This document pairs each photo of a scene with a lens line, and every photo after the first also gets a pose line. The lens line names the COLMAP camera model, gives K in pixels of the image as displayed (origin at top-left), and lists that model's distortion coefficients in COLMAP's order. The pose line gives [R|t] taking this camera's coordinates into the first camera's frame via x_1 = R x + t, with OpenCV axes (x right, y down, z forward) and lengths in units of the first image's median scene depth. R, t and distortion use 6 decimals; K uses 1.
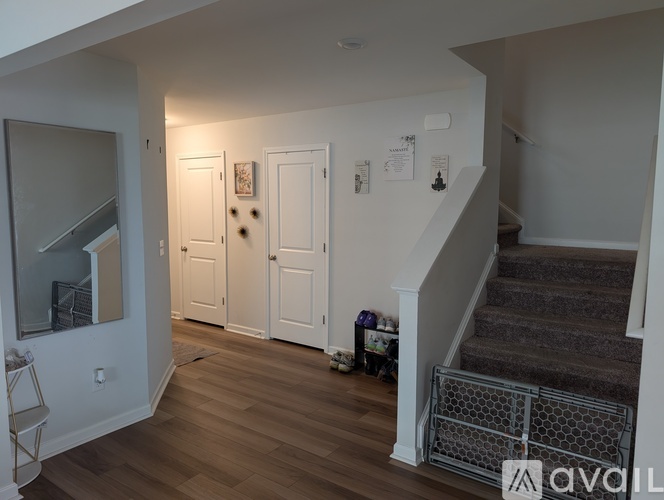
lens RADIAL K [[467.9, 0, 332.0], [0, 467.9, 250.0], [0, 0, 1]] dist [0.000402, -0.000182]
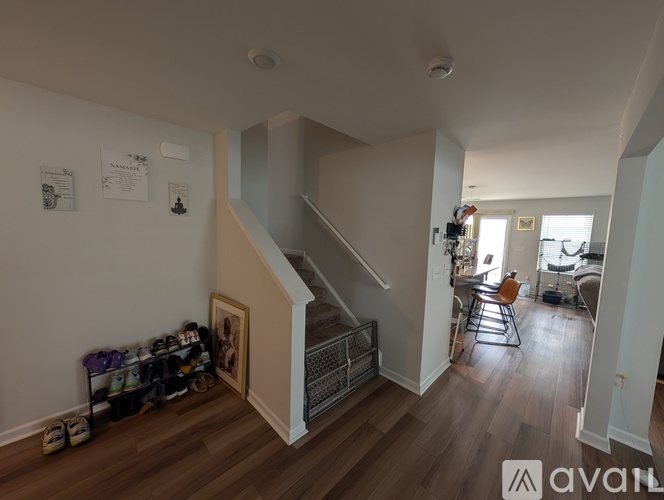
lens RADIAL K [[251.2, 0, 334.5], [0, 251.2, 250.1], [0, 0, 1]] dist [0.000735, 0.000084]
pose [[0.155028, -0.085700, 0.984186, -0.302659], [0.072351, 0.994540, 0.075205, -0.057940], [-0.985257, 0.059548, 0.160382, 0.524600]]
